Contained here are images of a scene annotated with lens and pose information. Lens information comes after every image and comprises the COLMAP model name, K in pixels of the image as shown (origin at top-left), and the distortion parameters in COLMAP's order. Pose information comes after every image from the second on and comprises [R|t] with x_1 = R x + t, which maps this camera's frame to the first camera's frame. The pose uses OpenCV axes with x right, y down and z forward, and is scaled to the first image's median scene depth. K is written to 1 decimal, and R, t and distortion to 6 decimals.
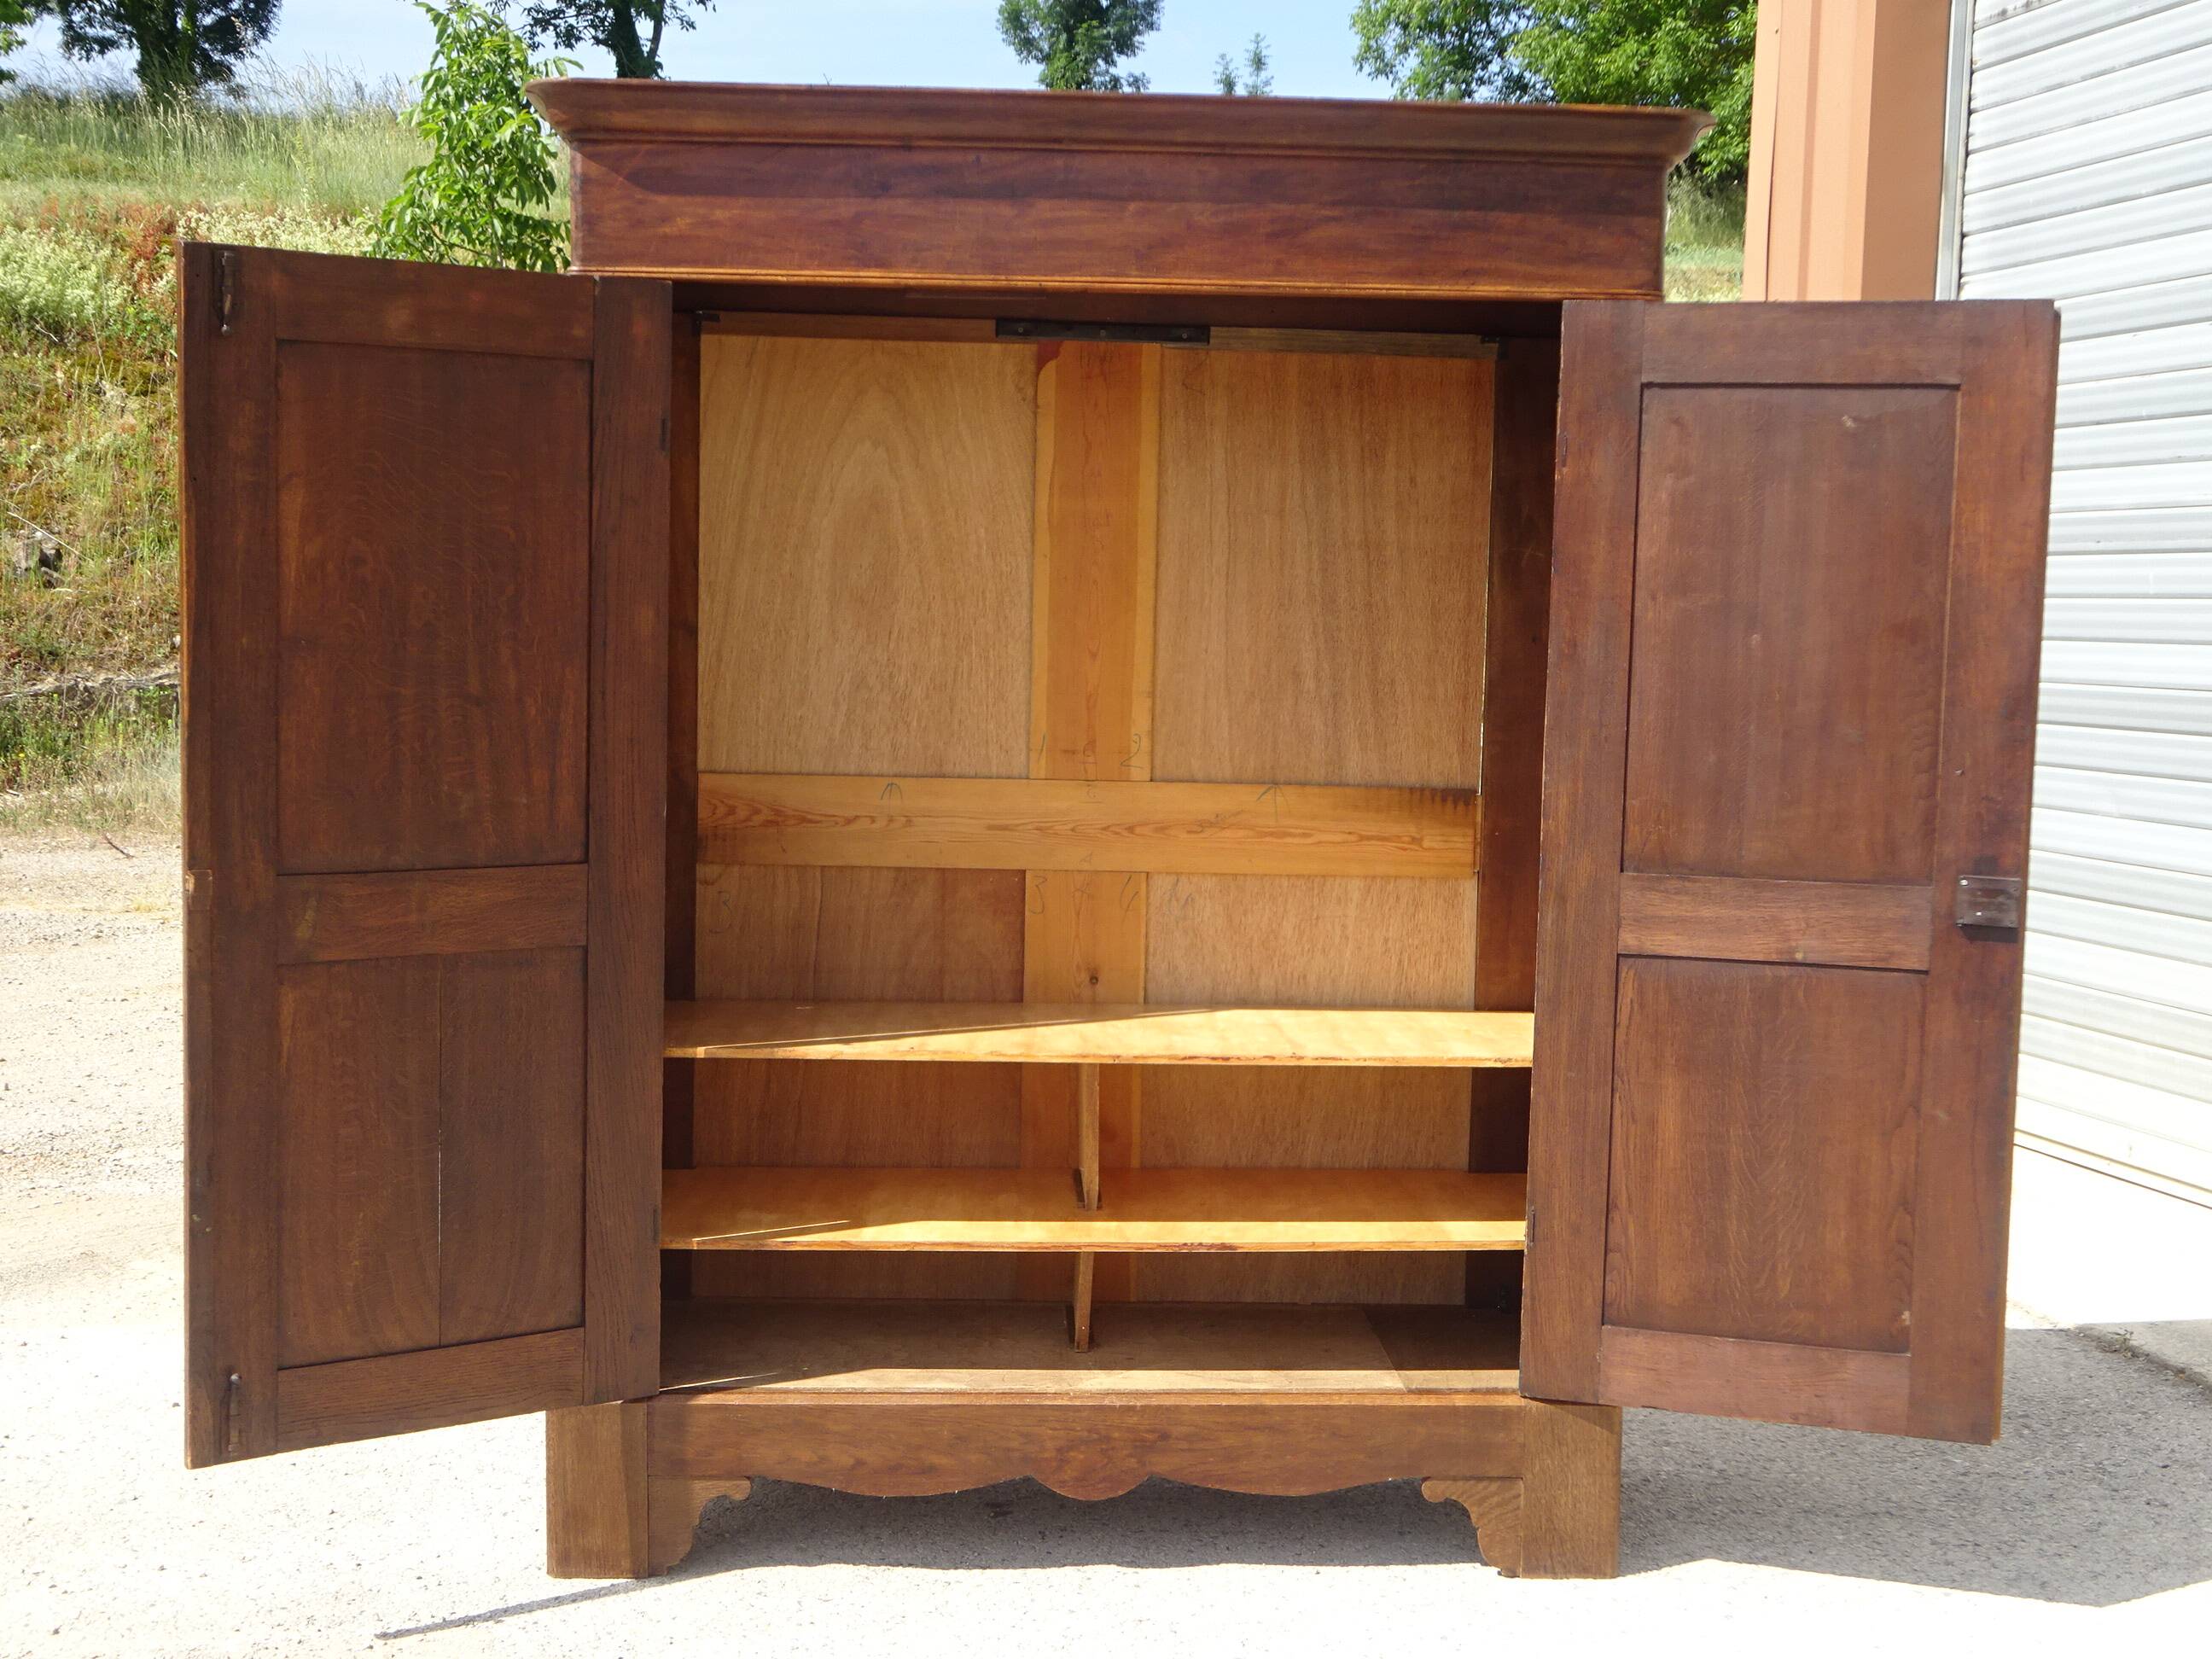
lens RADIAL K [[2698.2, 0, 1115.2], [0, 2698.2, 830.1], [0, 0, 1]] dist [0.034304, 0.000000]
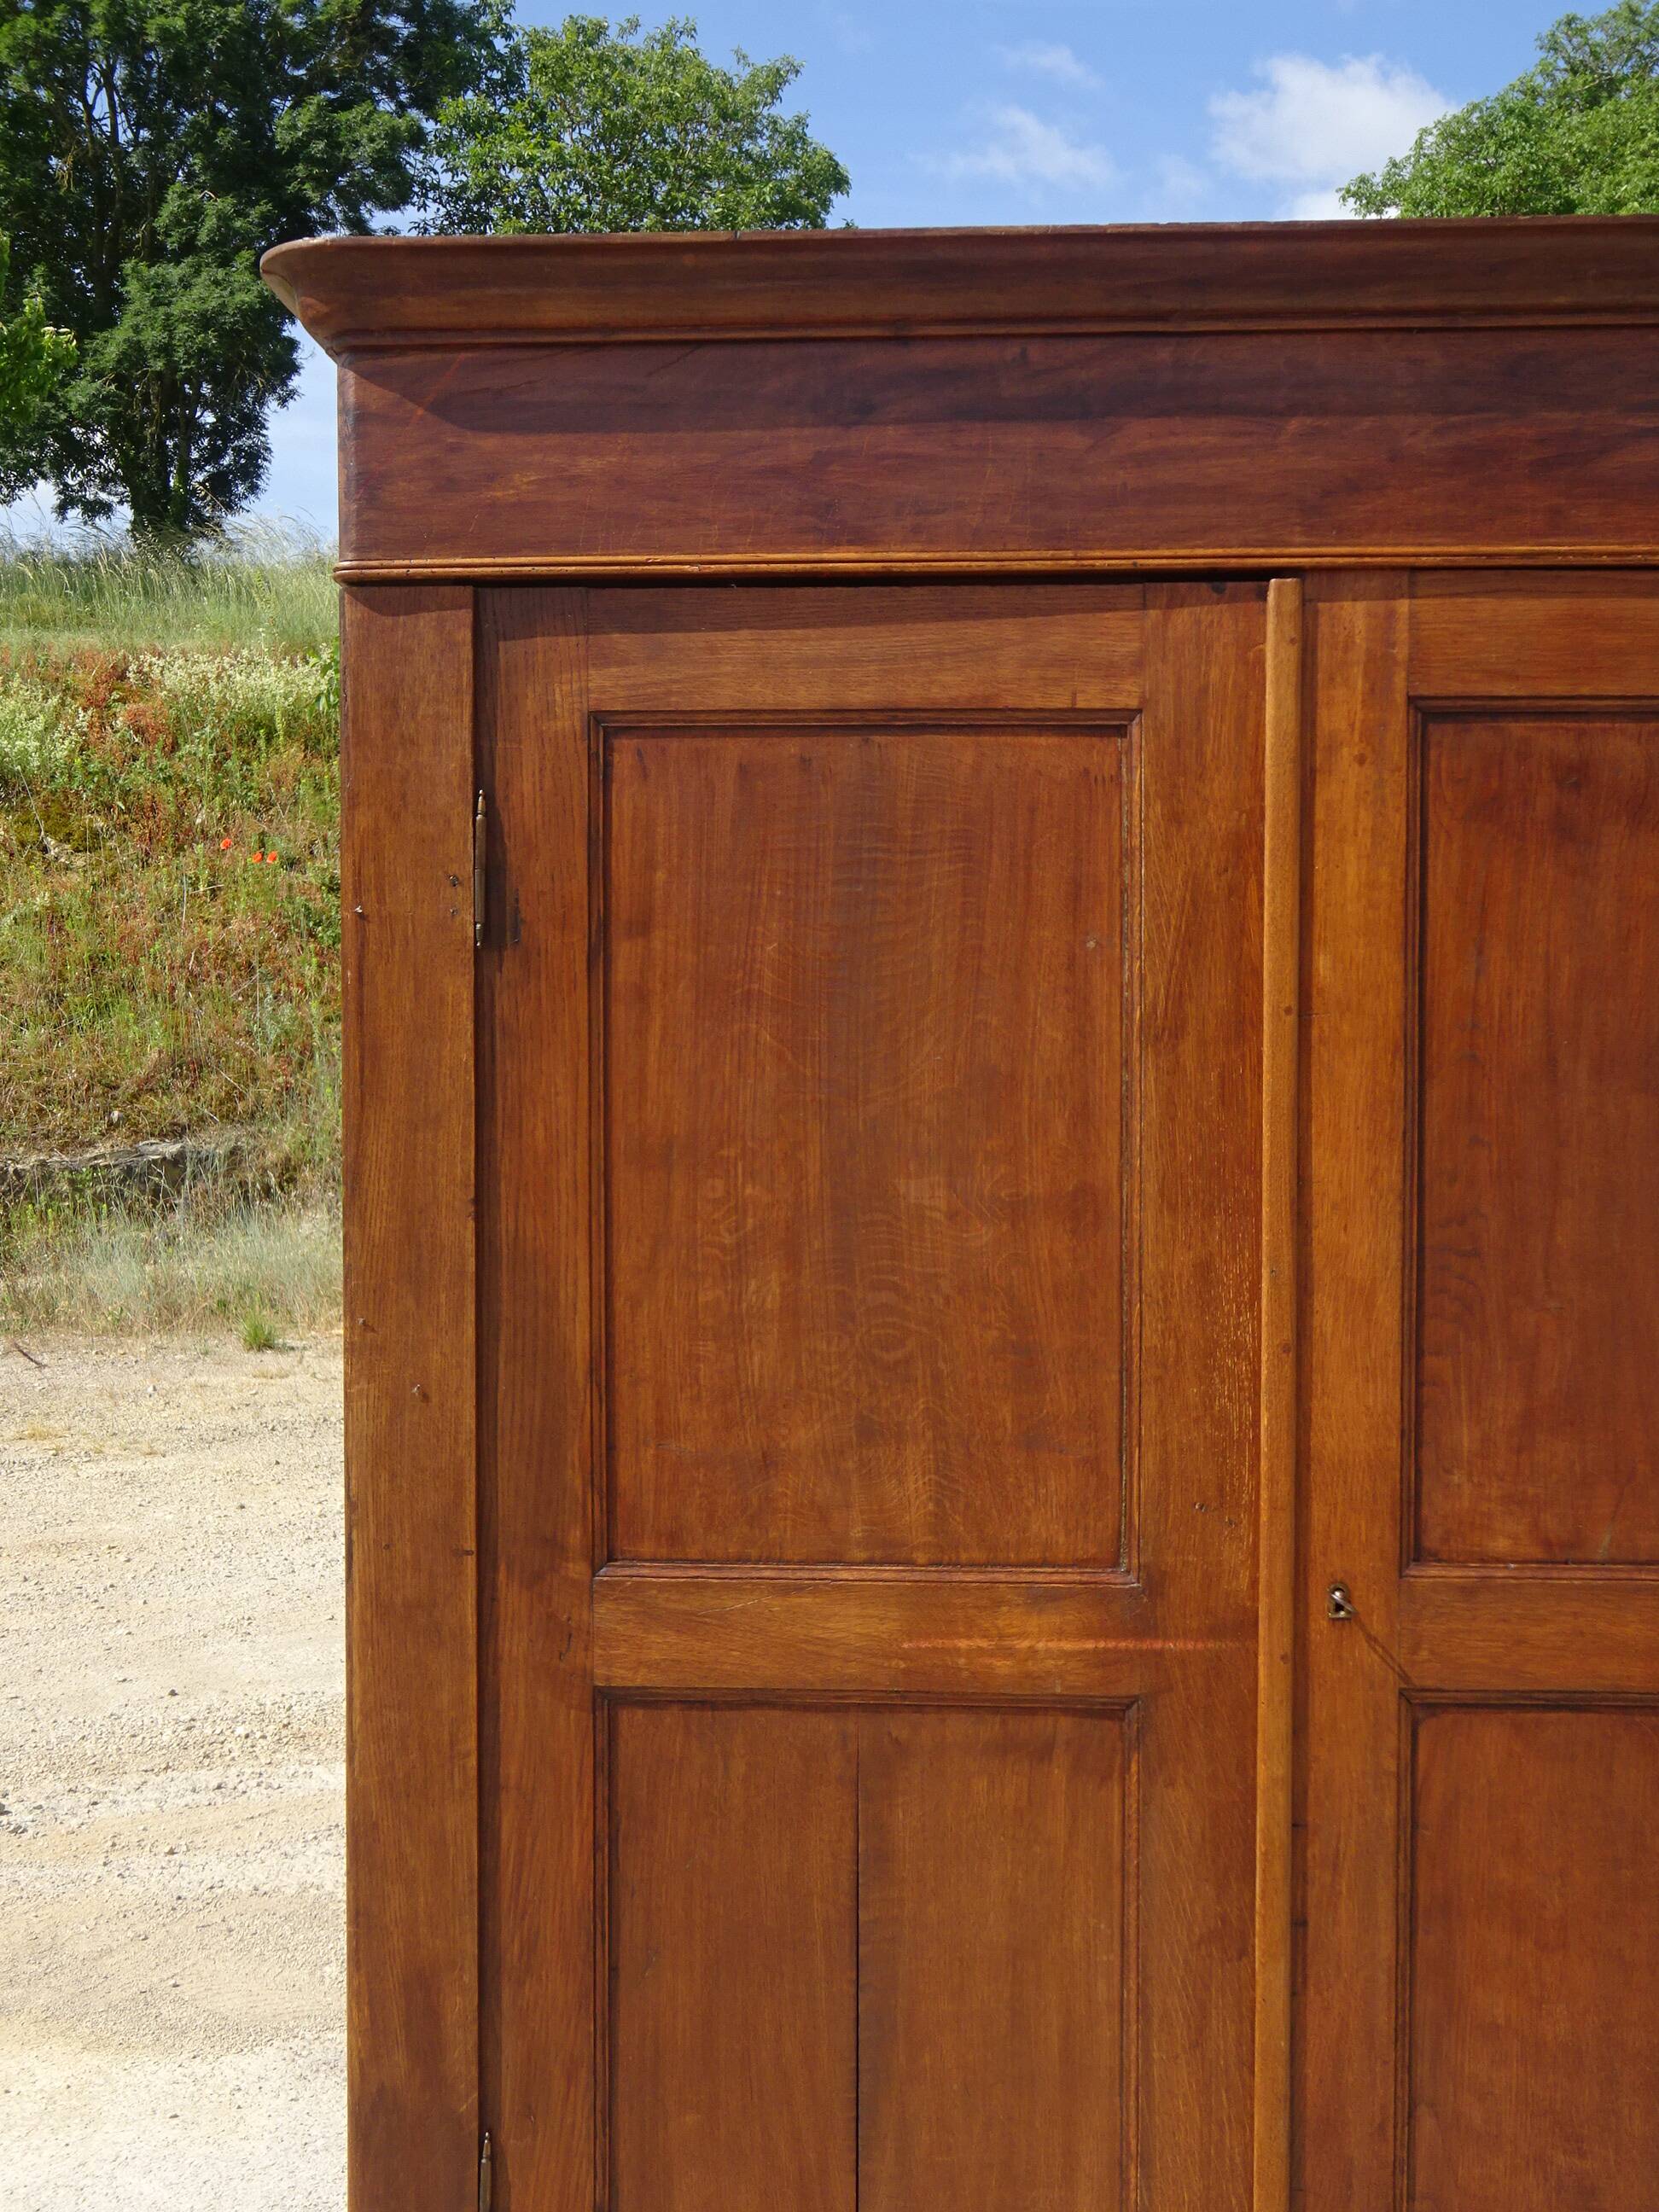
lens RADIAL K [[2807.0, 0, 833.4], [0, 2807.0, 1103.3], [0, 0, 1]] dist [0.017567, 0.000000]
pose [[0.994279, -0.017535, -0.105367, -0.028827], [0.010735, 0.997843, -0.064760, -0.046264], [0.106276, 0.063258, 0.992322, 0.383722]]
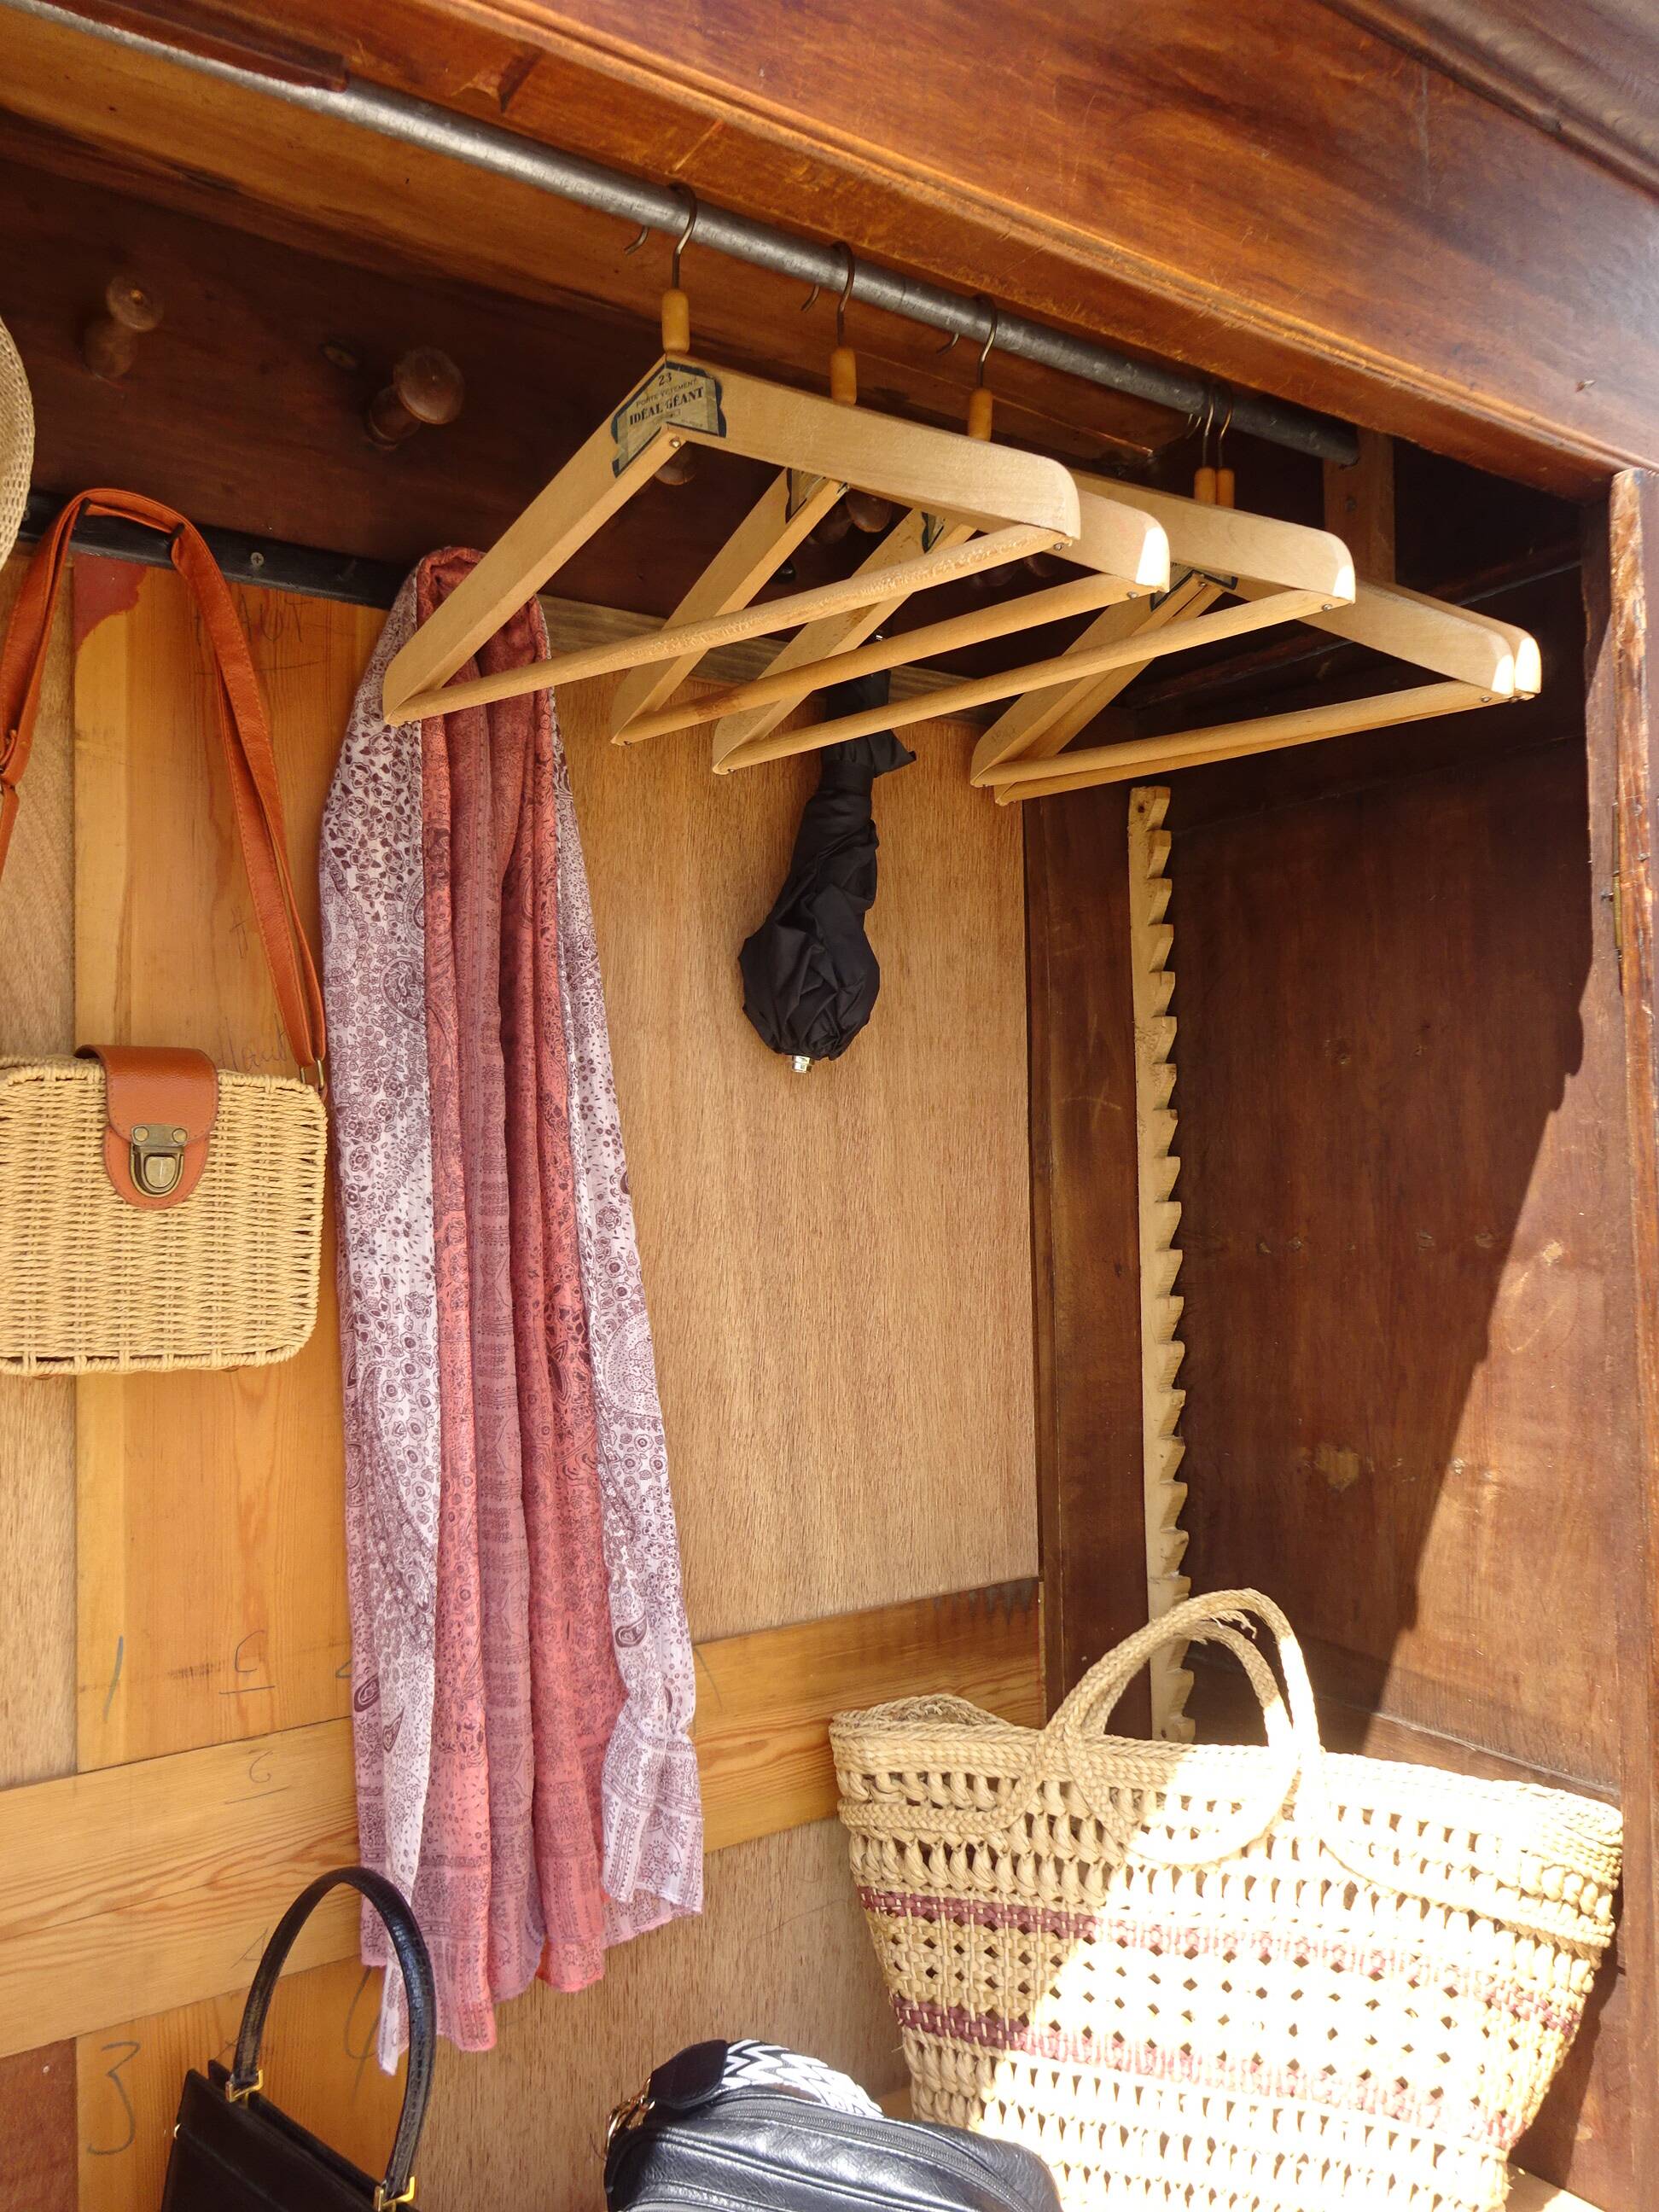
lens RADIAL K [[1713.5, 0, 844.6], [0, 1713.5, 1115.1], [0, 0, 1]] dist [0.005061, 0.008161]
pose [[0.851011, -0.027222, 0.524442, -0.068491], [0.084168, 0.992816, -0.085046, -0.084499], [-0.518359, 0.116516, 0.847188, 0.822708]]
